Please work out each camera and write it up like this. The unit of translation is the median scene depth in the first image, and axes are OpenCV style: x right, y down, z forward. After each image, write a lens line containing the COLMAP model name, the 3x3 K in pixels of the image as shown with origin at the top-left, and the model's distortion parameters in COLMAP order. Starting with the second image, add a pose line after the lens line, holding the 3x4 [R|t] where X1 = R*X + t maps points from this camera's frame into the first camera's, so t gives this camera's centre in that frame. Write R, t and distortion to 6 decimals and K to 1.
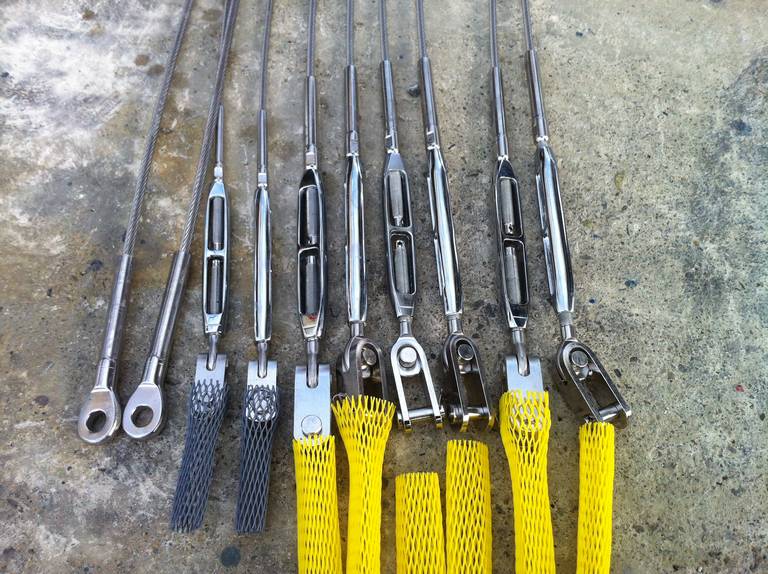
lens RADIAL K [[741.5, 0, 384.0], [0, 741.5, 287.0], [0, 0, 1]] dist [0.041391, -0.215470]
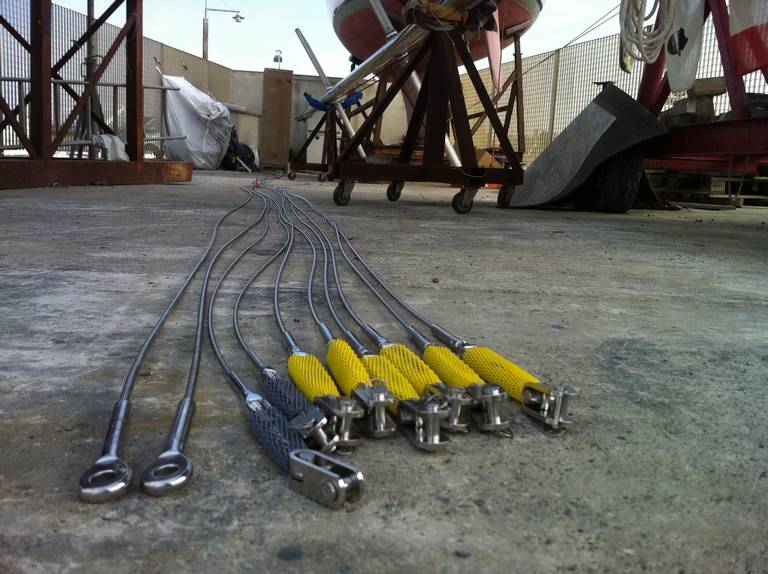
lens RADIAL K [[741.5, 0, 384.0], [0, 741.5, 287.0], [0, 0, 1]] dist [0.041391, -0.215470]
pose [[0.965840, -0.009018, 0.258983, -0.264838], [0.215208, 0.584637, -0.782231, 0.704539], [-0.144357, 0.811245, 0.566606, 0.271223]]
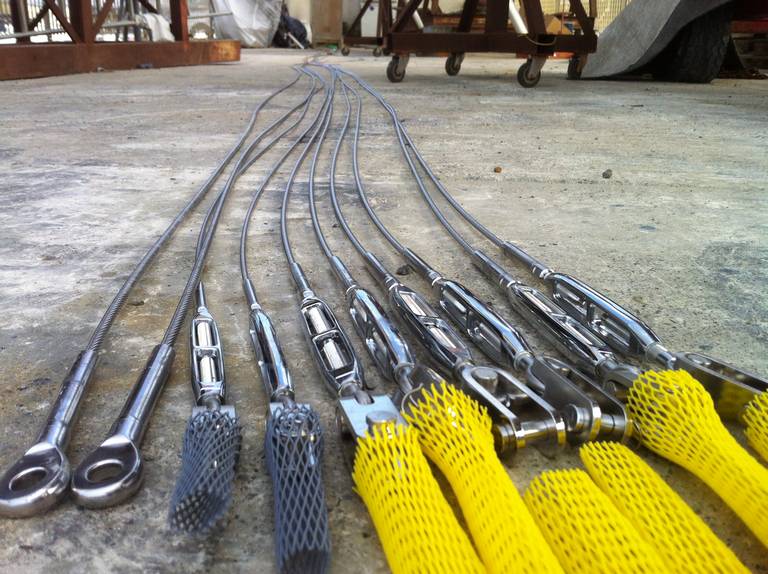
lens RADIAL K [[741.5, 0, 384.0], [0, 741.5, 287.0], [0, 0, 1]] dist [0.041391, -0.215470]
pose [[0.983507, -0.056808, 0.171719, -0.174462], [0.161780, 0.700839, -0.694732, 0.485992], [-0.080881, 0.711054, 0.698470, 0.393925]]
